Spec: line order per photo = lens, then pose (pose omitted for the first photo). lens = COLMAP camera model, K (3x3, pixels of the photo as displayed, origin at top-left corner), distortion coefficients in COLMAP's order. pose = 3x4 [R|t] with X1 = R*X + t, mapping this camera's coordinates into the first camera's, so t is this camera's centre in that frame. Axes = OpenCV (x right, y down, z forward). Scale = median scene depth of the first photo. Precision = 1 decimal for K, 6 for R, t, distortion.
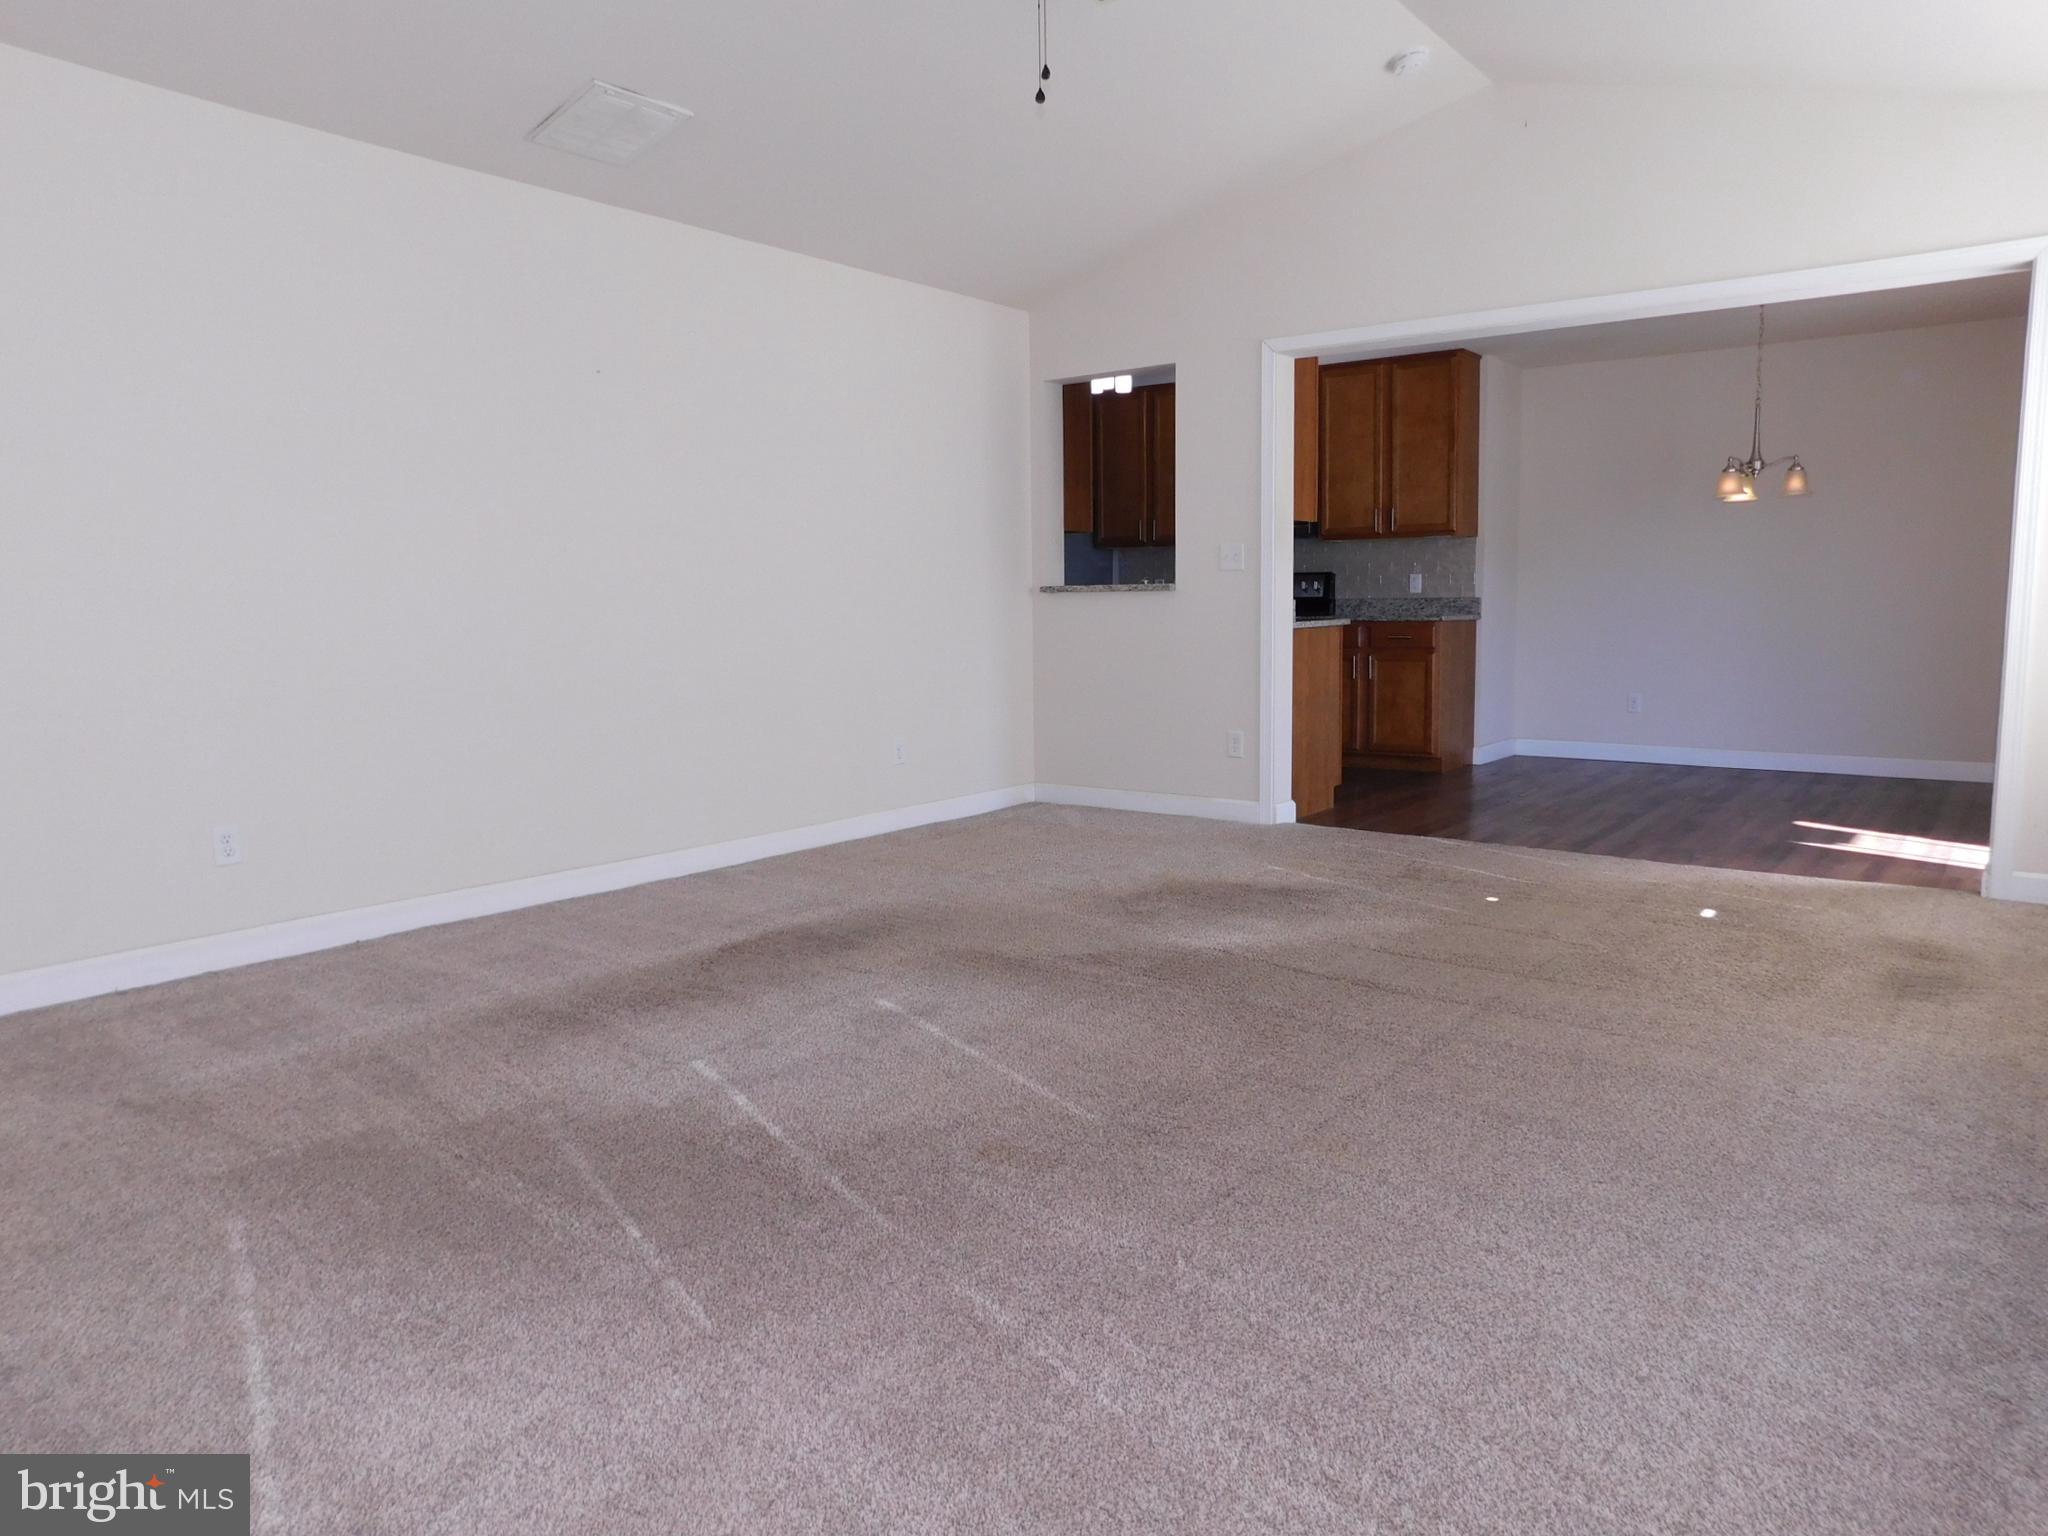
lens RADIAL K [[1369.7, 0, 1029.9], [0, 1369.7, 761.1], [0, 0, 1]] dist [-0.064716, 0.060296]
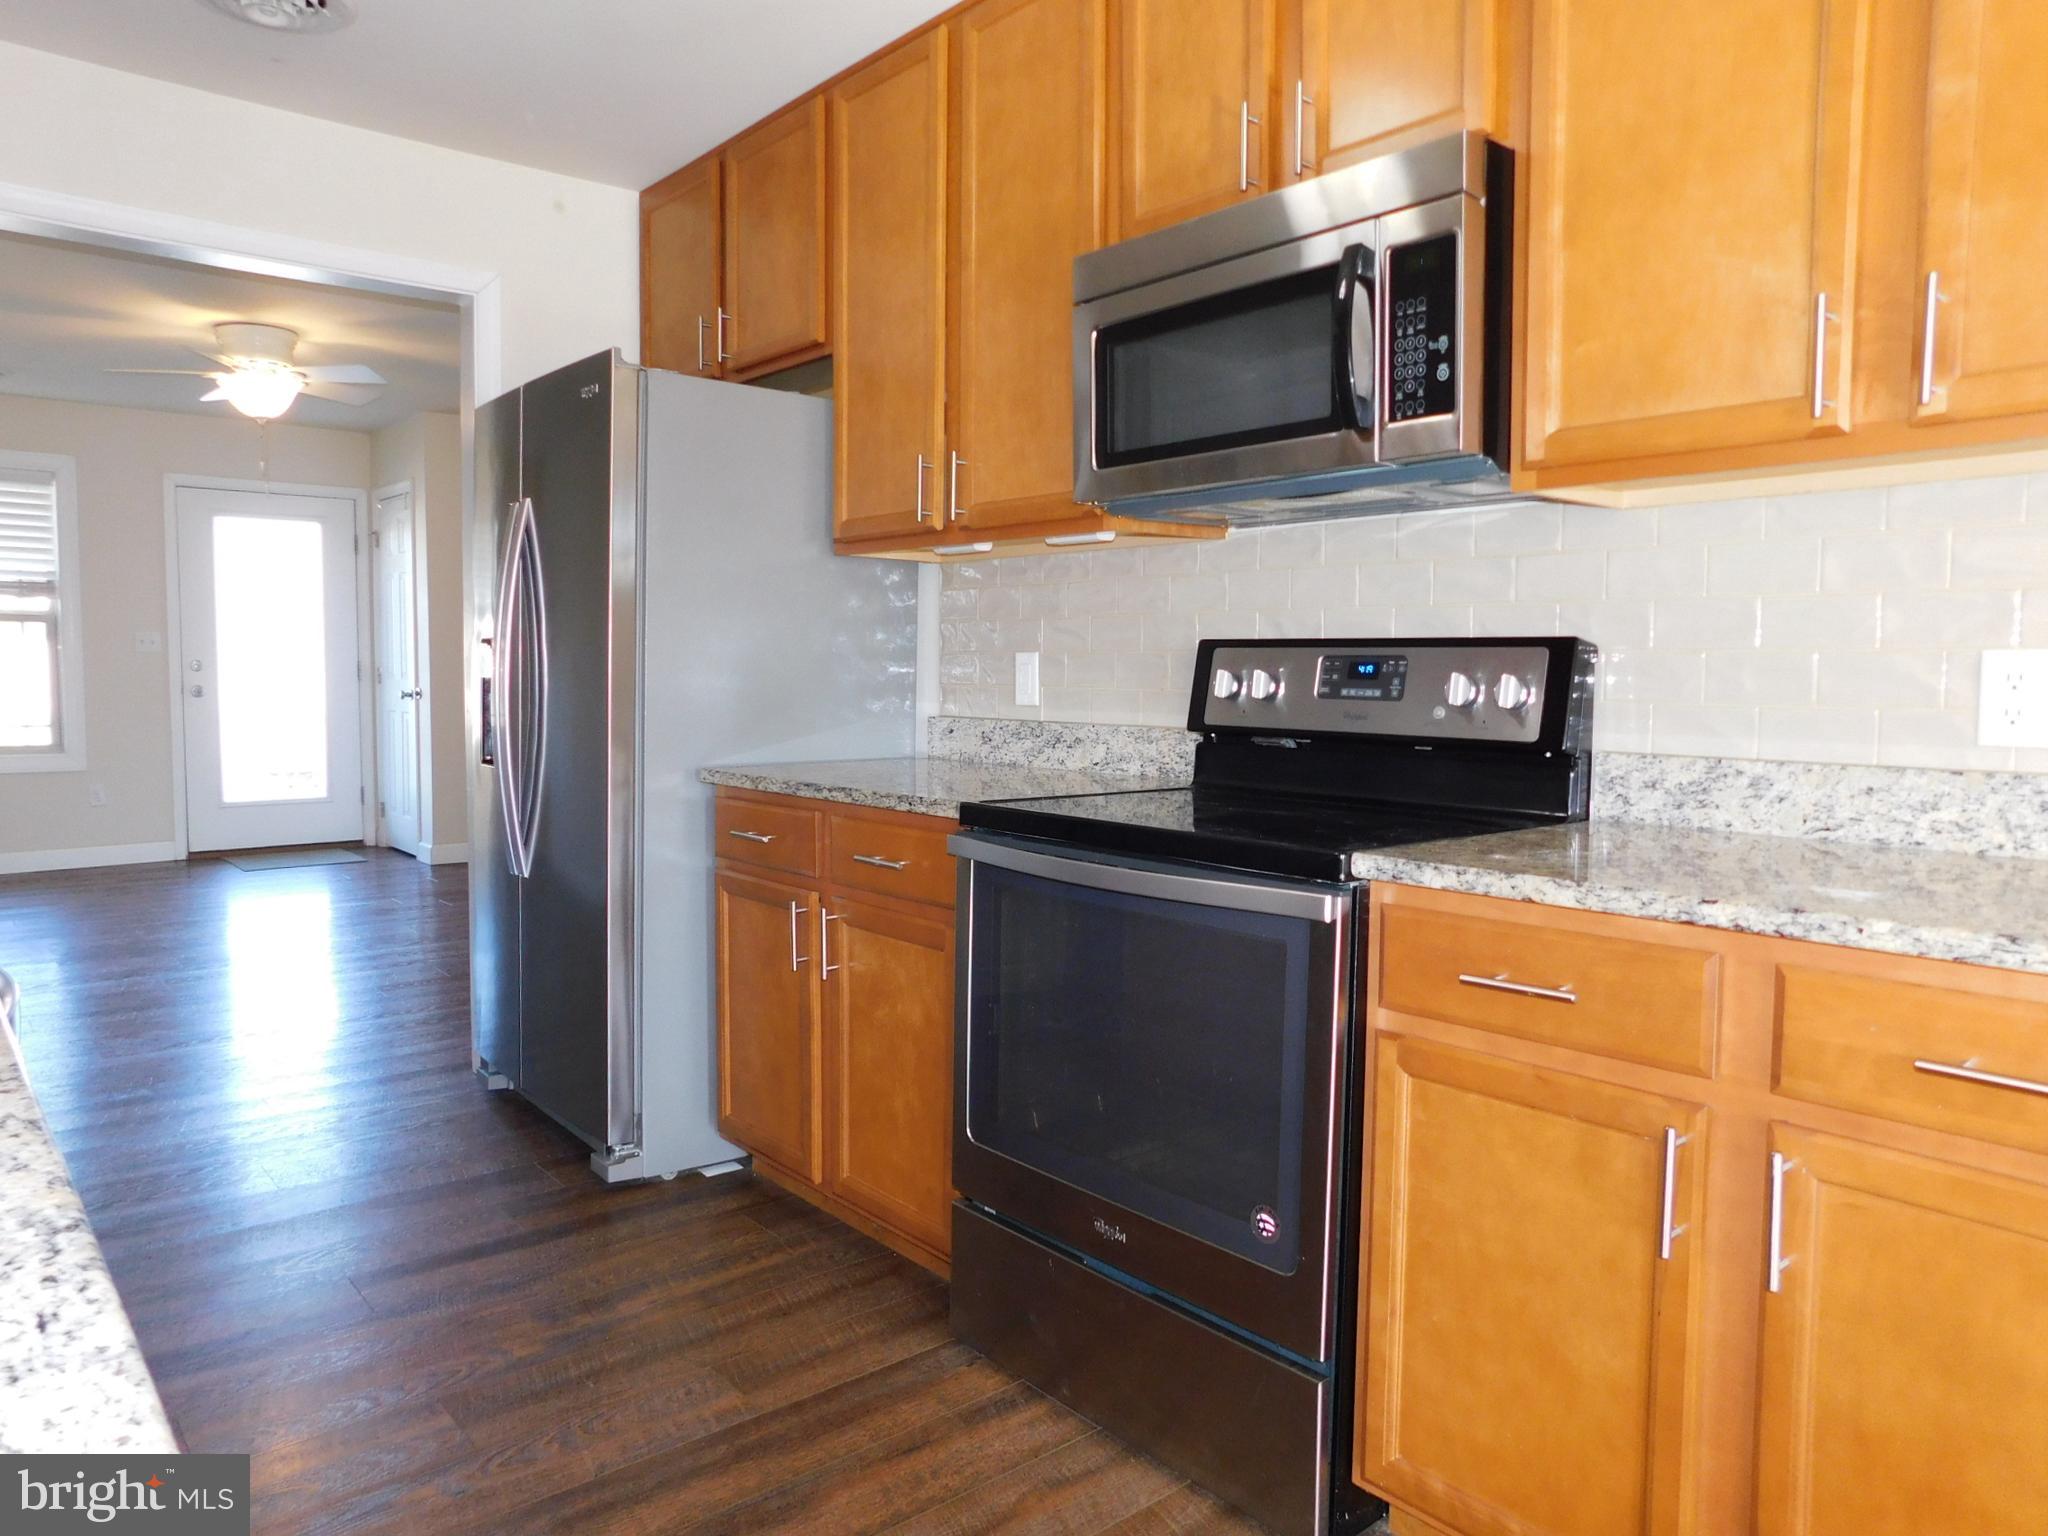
lens RADIAL K [[1369.7, 0, 1029.9], [0, 1369.7, 761.1], [0, 0, 1]] dist [-0.064716, 0.060296]
pose [[0.976785, 0.035936, -0.211184, 0.200420], [-0.046018, 0.998014, -0.043019, -0.115340], [0.209219, 0.051738, 0.976499, 0.845125]]
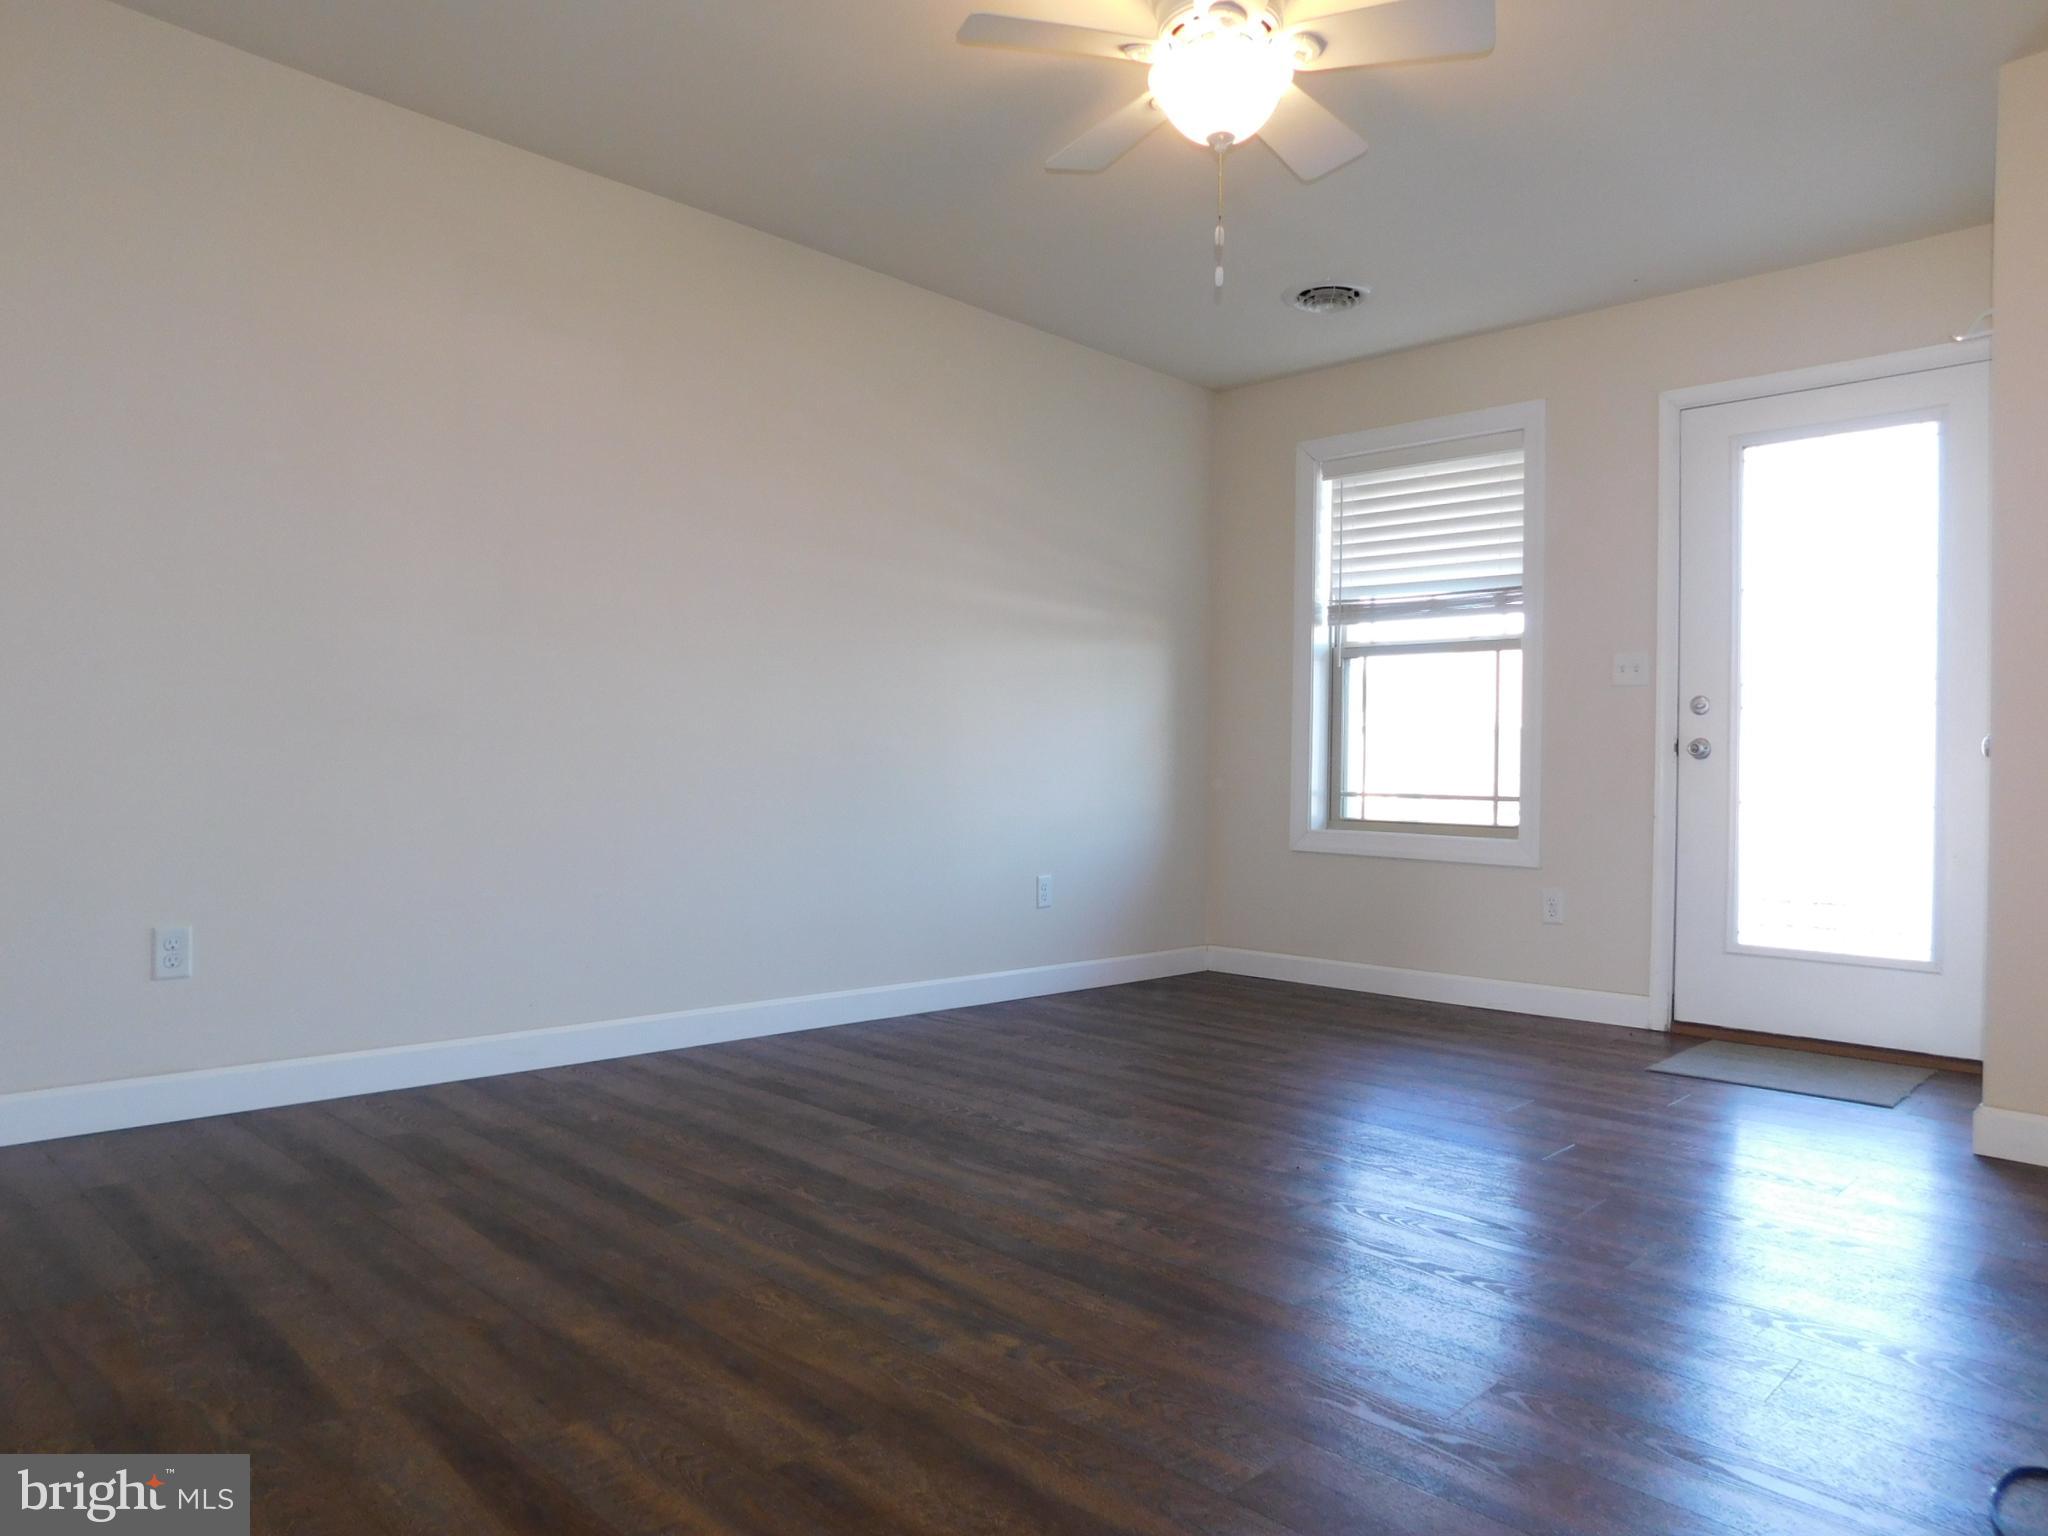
lens RADIAL K [[1350.5, 0, 1026.4], [0, 1350.5, 771.5], [0, 0, 1]] dist [-0.078315, 0.056099]
pose [[-0.123309, 0.007830, -0.992337, 0.003287], [-0.136450, 0.990337, 0.024770, -0.144604], [0.982943, 0.138459, -0.121049, 1.444912]]
